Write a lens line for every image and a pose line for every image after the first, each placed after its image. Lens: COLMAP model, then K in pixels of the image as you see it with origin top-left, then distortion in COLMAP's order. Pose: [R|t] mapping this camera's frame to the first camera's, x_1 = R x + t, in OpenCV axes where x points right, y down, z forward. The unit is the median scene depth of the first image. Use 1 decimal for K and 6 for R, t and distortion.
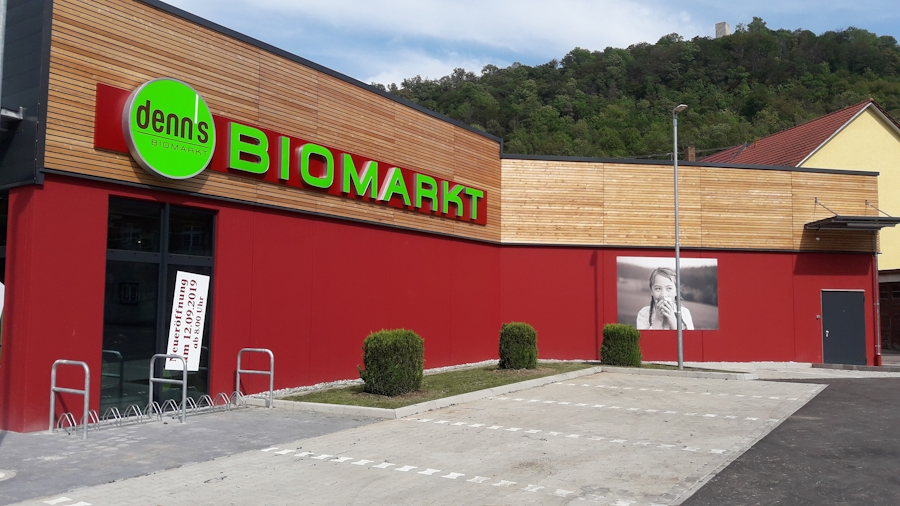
lens RADIAL K [[722.6, 0, 450.0], [0, 722.6, 253.0], [0, 0, 1]] dist [0.104693, -0.008484]
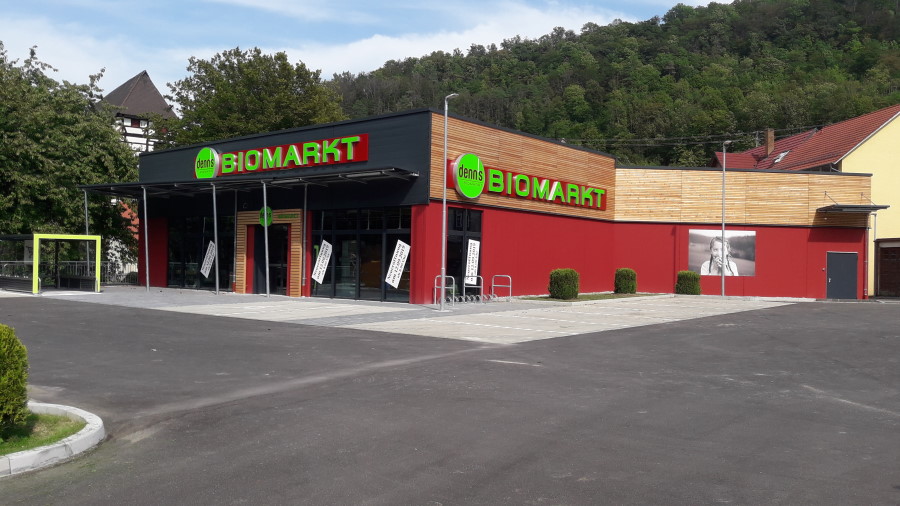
lens RADIAL K [[722.6, 0, 450.0], [0, 722.6, 253.0], [0, 0, 1]] dist [0.104693, -0.008484]
pose [[0.991949, 0.013660, -0.125901, -0.092684], [-0.006093, 0.998162, 0.060298, -0.039075], [0.126494, -0.059046, 0.990209, -0.695396]]
